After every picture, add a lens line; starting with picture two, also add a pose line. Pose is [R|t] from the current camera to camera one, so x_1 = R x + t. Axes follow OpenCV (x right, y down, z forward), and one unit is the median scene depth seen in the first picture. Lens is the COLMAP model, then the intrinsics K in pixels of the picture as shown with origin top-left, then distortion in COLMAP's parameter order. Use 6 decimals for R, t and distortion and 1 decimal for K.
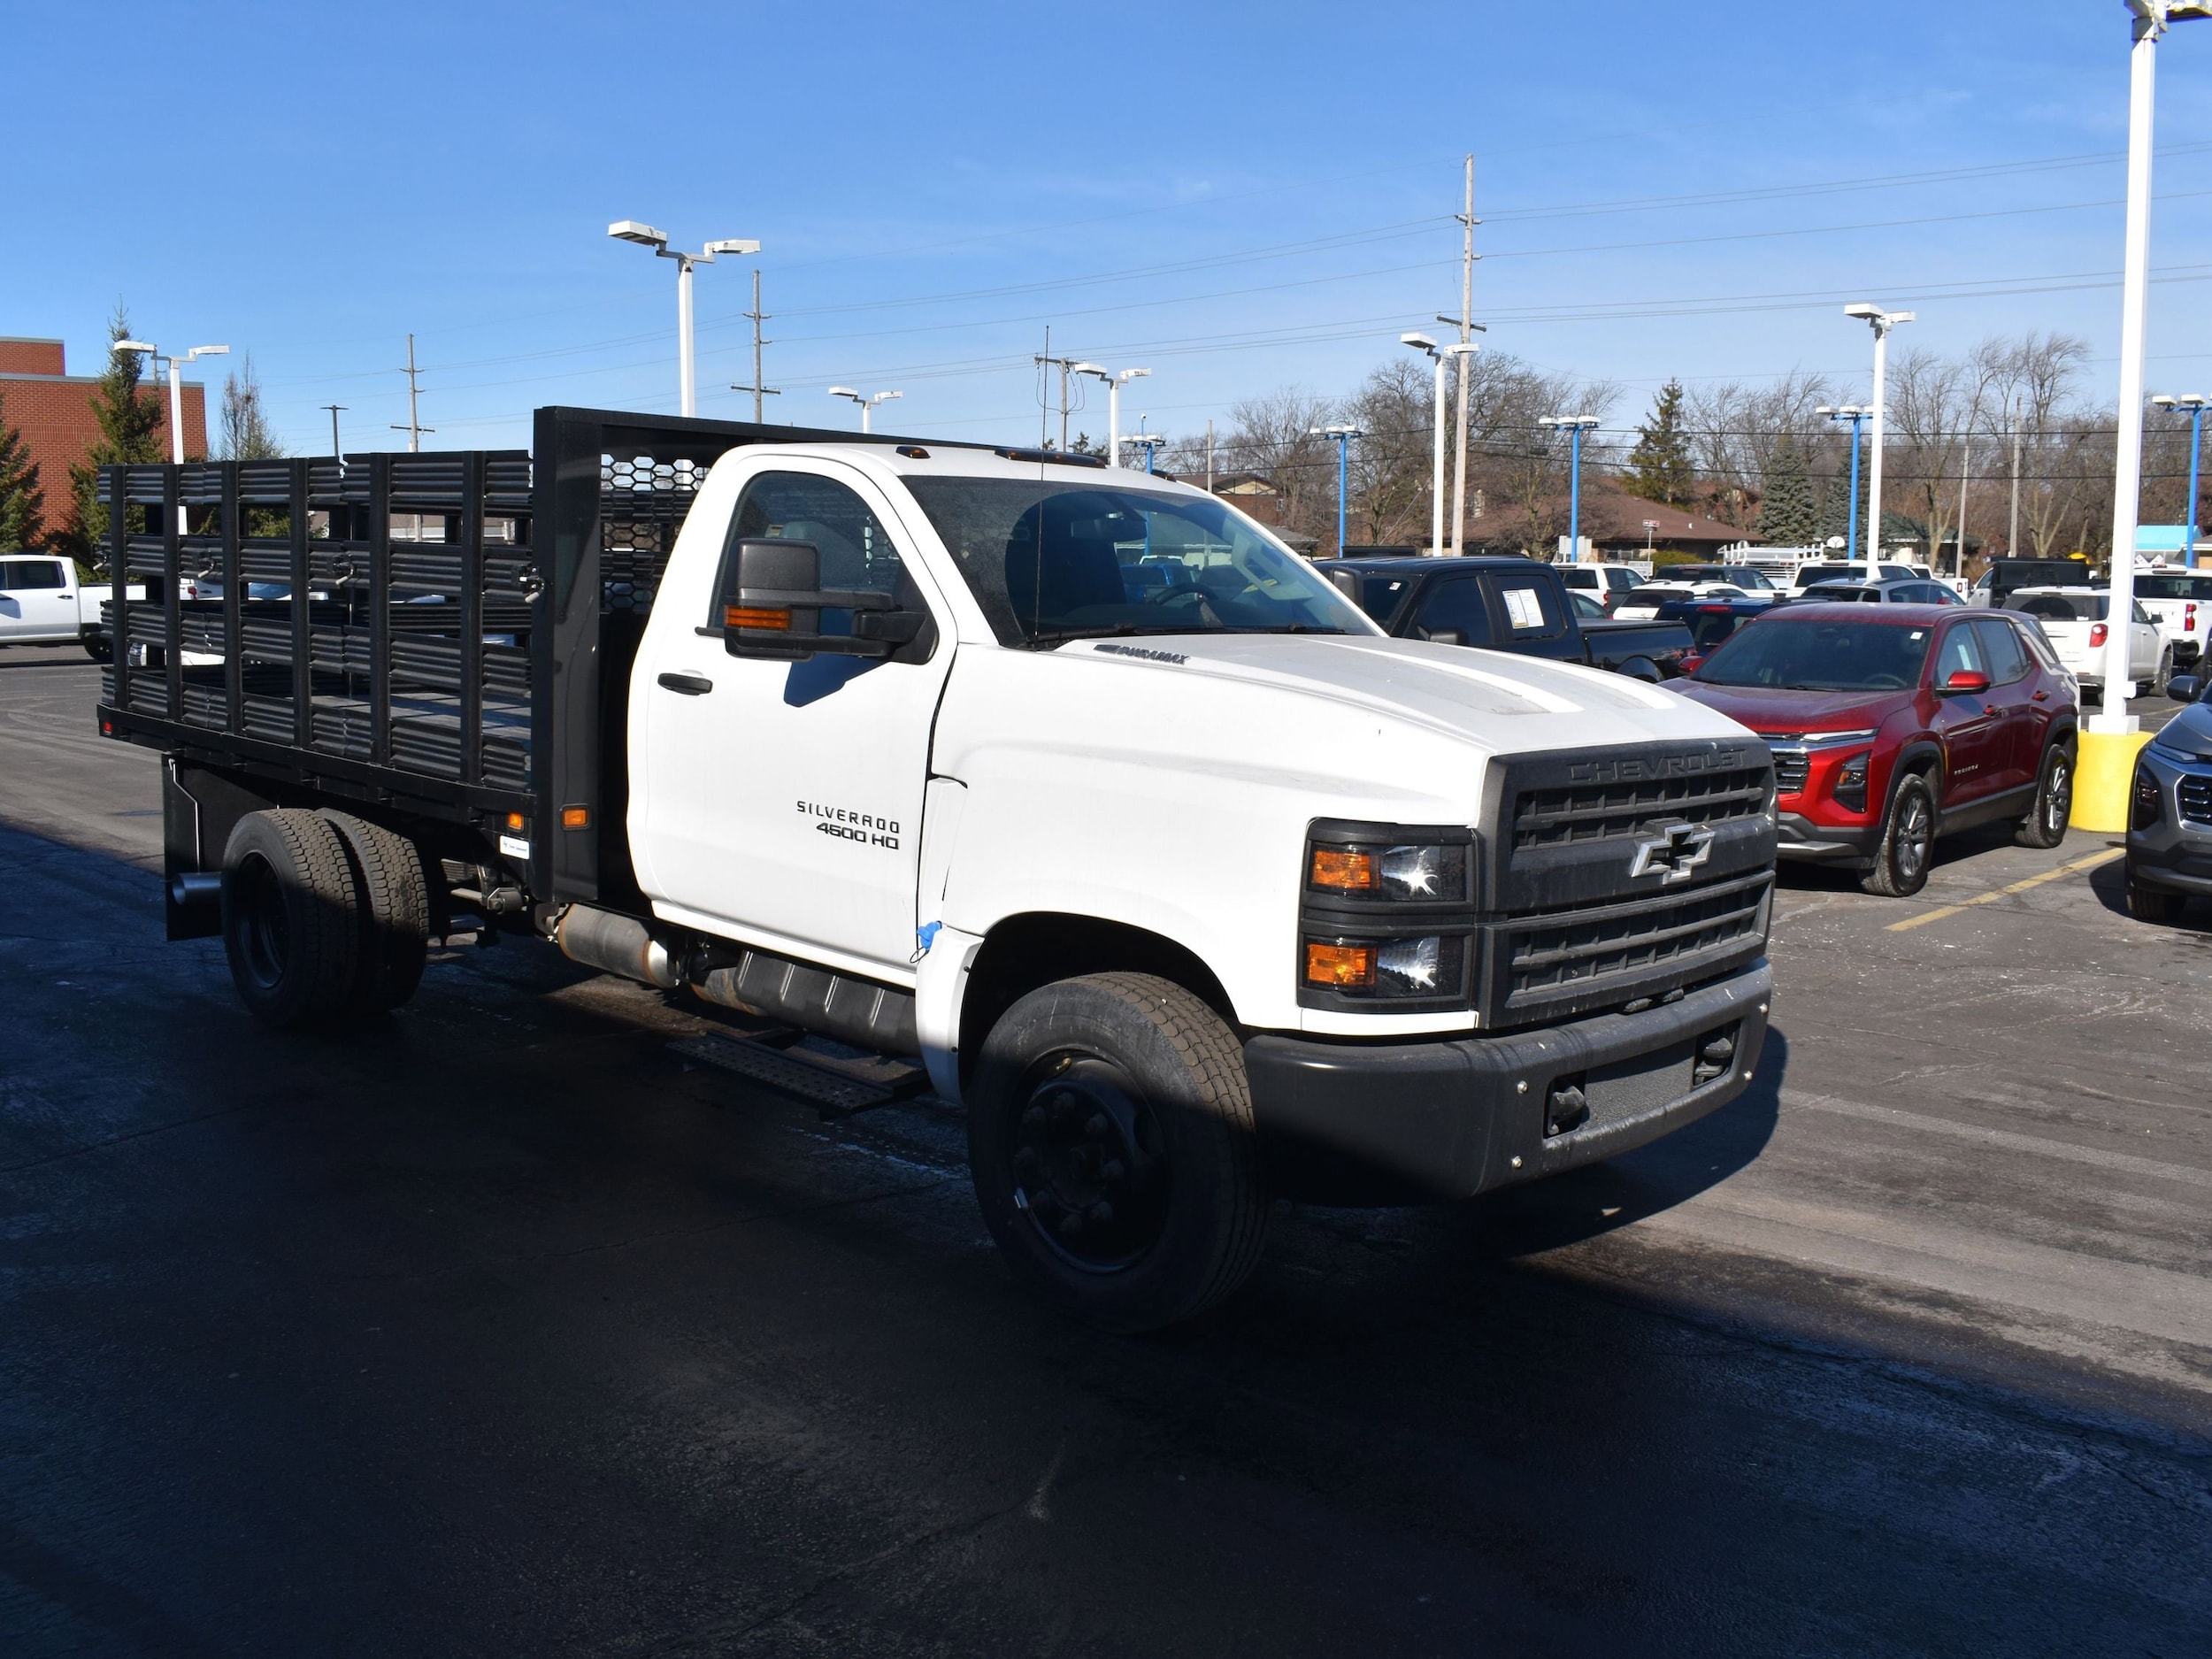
lens RADIAL K [[2081.8, 0, 1083.5], [0, 2081.8, 836.1], [0, 0, 1]] dist [-0.082134, 0.008452]
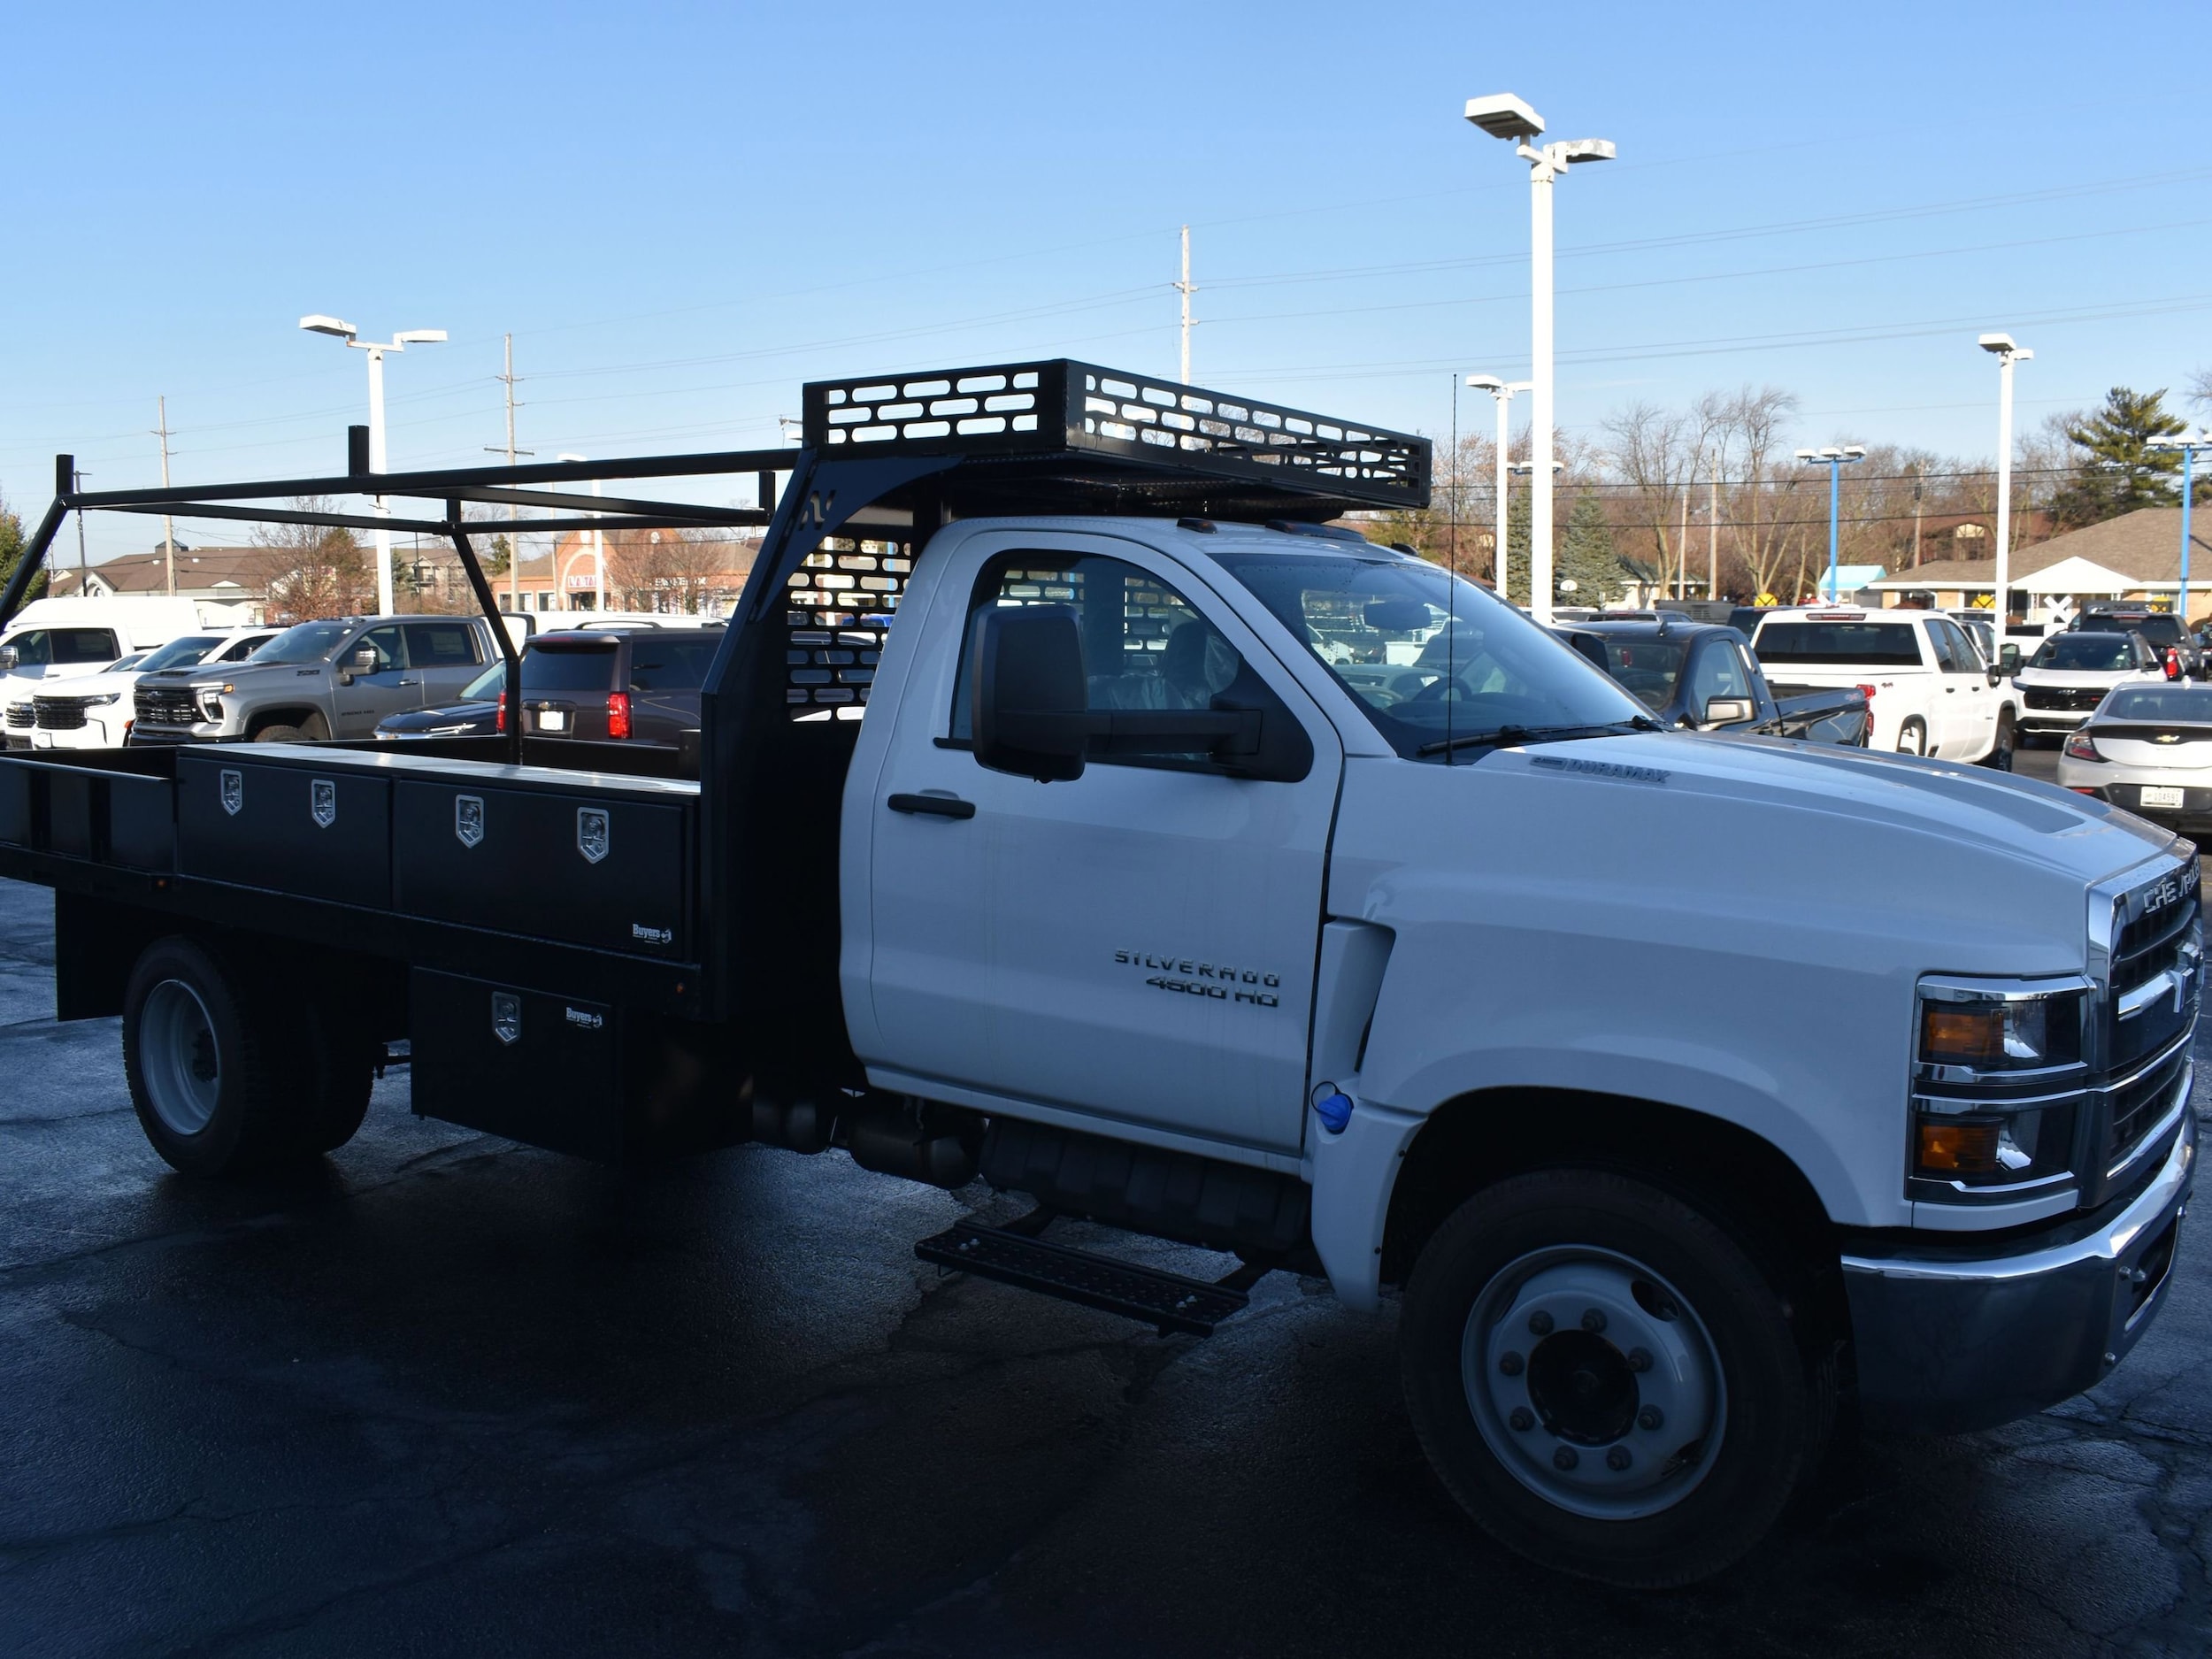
lens RADIAL K [[2081.8, 0, 1158.9], [0, 2081.8, 786.5], [0, 0, 1]] dist [-0.082134, 0.008452]
pose [[0.987555, -0.026264, 0.155066, -0.233620], [0.033769, 0.998372, -0.045964, -0.040649], [-0.153607, 0.050629, 0.986834, 0.171359]]
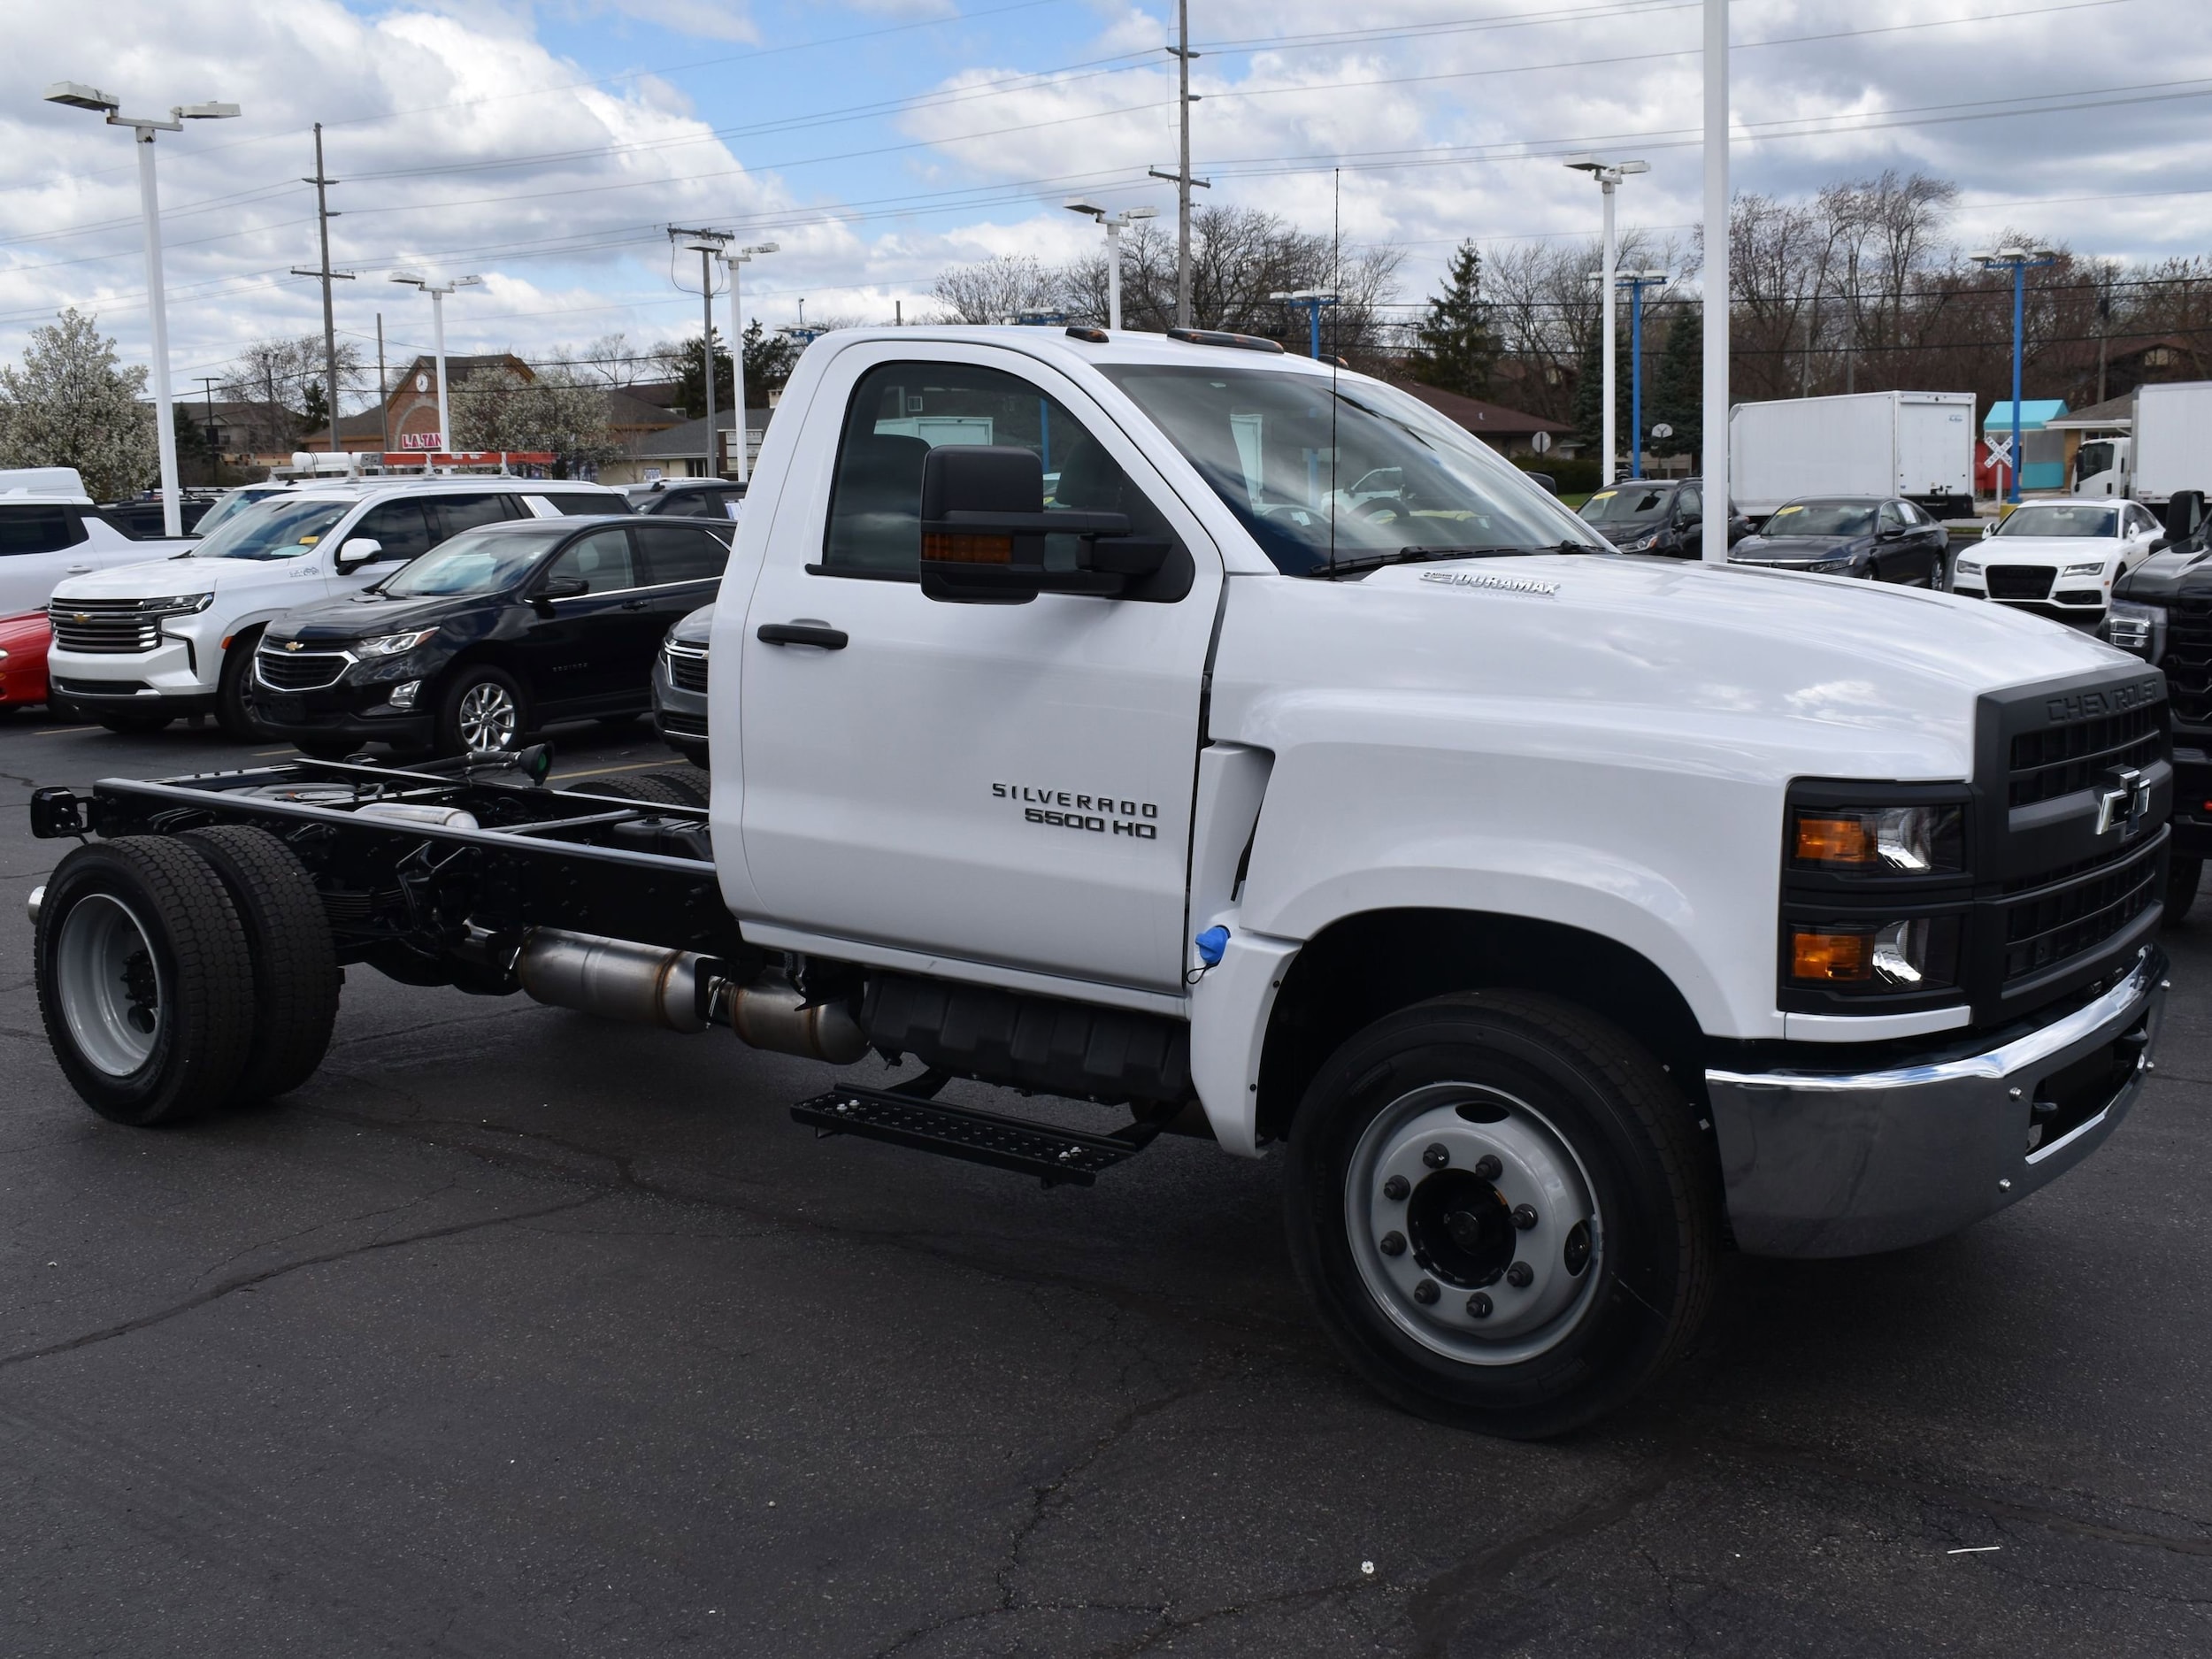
lens RADIAL K [[2603.0, 0, 1056.3], [0, 2603.0, 863.7], [0, 0, 1]] dist [-0.068581, 0.000000]
pose [[0.991993, -0.042222, 0.119030, -0.218856], [0.040296, 0.999016, 0.018544, -0.003705], [-0.119695, -0.013600, 0.992718, 0.024547]]
